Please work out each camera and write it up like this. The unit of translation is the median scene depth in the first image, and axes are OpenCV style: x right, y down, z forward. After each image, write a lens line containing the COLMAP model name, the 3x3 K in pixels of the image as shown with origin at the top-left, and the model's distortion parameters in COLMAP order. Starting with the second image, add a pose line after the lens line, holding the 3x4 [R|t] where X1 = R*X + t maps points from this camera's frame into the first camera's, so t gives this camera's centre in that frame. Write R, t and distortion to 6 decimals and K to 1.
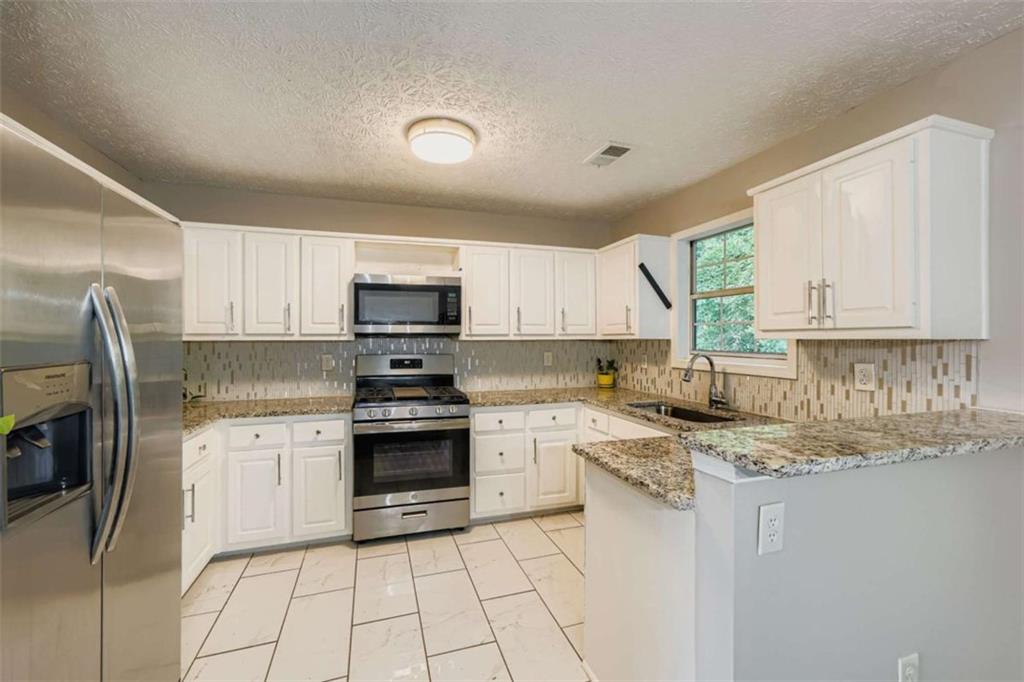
lens RADIAL K [[419.1, 0, 514.5], [0, 419.1, 332.0], [0, 0, 1]] dist [-0.013335, 0.000340]
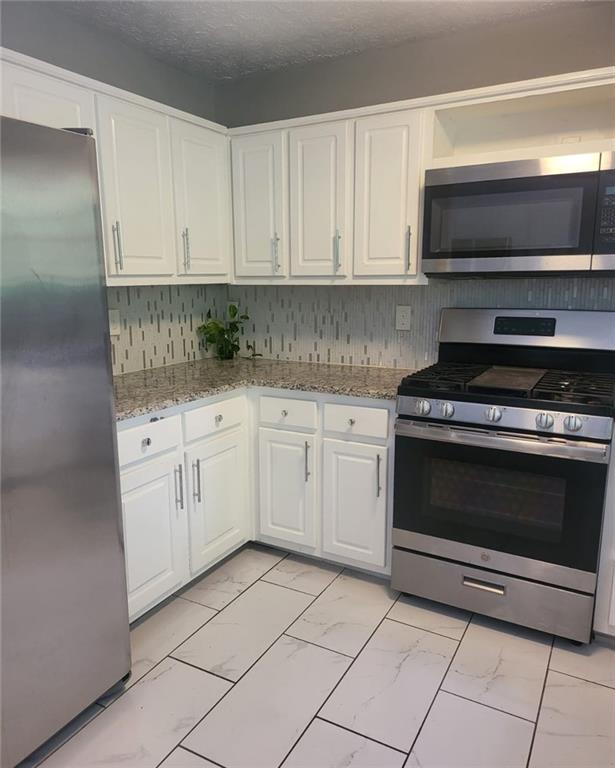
lens RADIAL K [[565.2, 0, 304.9], [0, 565.2, 386.3], [0, 0, 1]] dist [0.032842, -0.033034]
pose [[0.664838, 0.135032, -0.734681, 0.164029], [0.016704, 0.980592, 0.195346, 0.000480], [0.746801, -0.142145, 0.649680, 0.375207]]
